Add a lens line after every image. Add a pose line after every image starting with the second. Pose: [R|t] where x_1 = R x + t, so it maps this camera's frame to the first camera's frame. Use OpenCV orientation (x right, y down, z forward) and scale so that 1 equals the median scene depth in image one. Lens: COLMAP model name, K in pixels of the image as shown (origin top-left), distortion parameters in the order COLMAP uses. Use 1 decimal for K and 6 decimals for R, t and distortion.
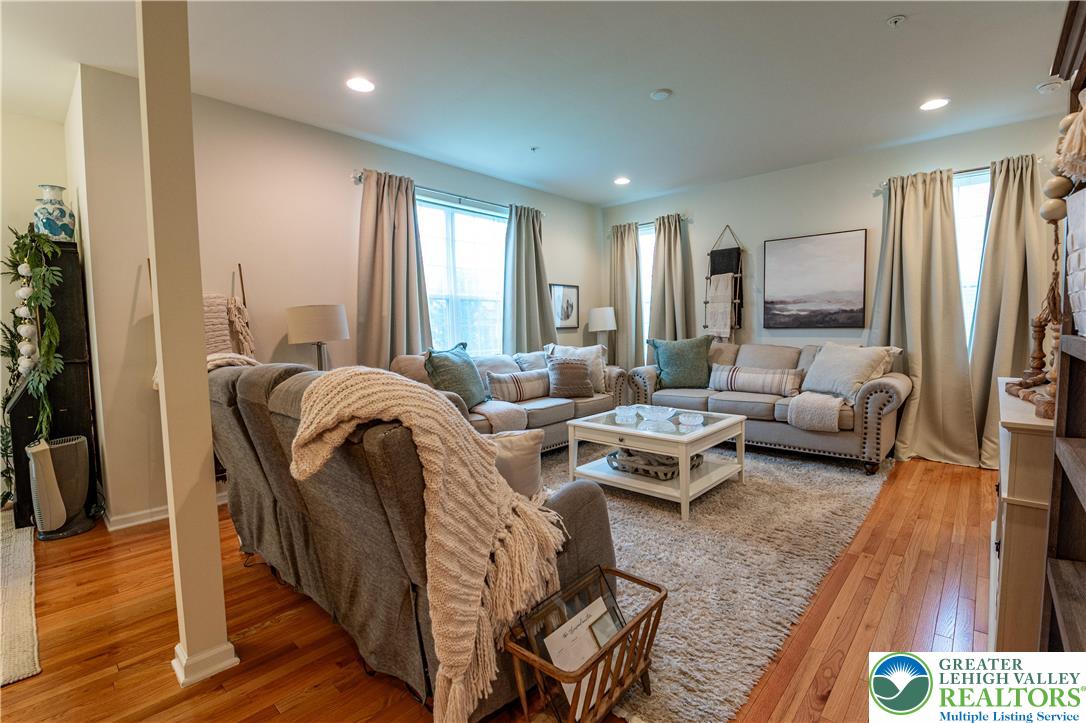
lens RADIAL K [[476.3, 0, 550.0], [0, 476.3, 365.8], [0, 0, 1]] dist [-0.006887, -0.007029]
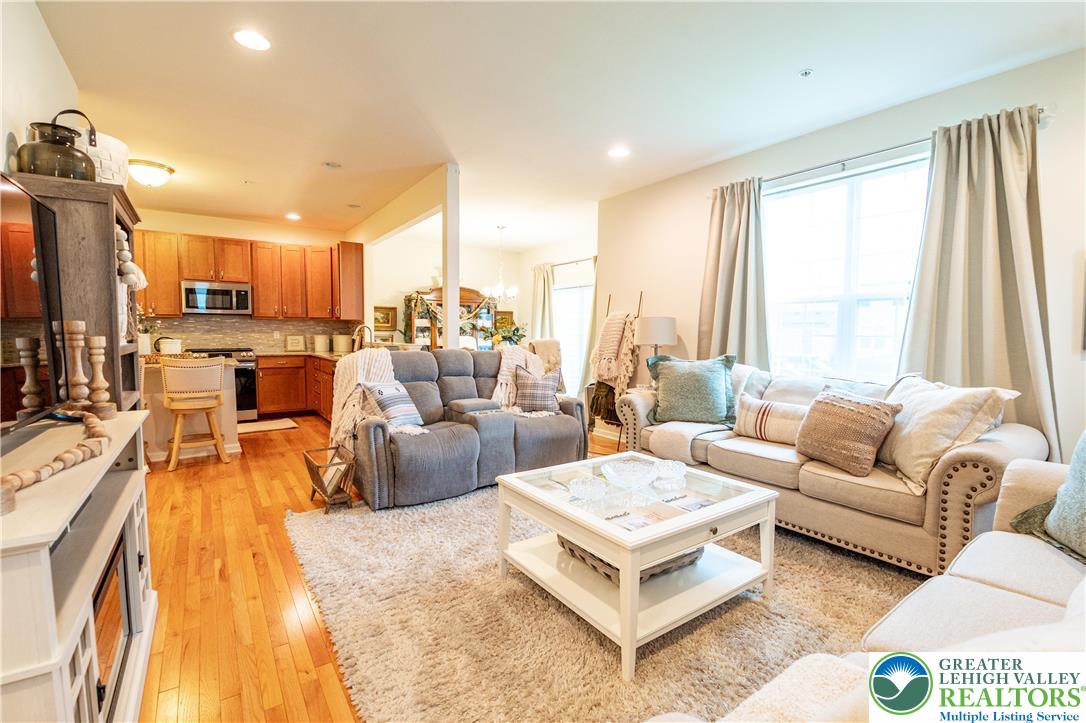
lens RADIAL K [[476.3, 0, 563.2], [0, 476.3, 360.7], [0, 0, 1]] dist [-0.006887, -0.007029]
pose [[-0.188158, 0.073331, -0.979397, 0.744694], [-0.084894, 0.992262, 0.090604, -0.092869], [0.978463, 0.100193, -0.180477, 0.868609]]
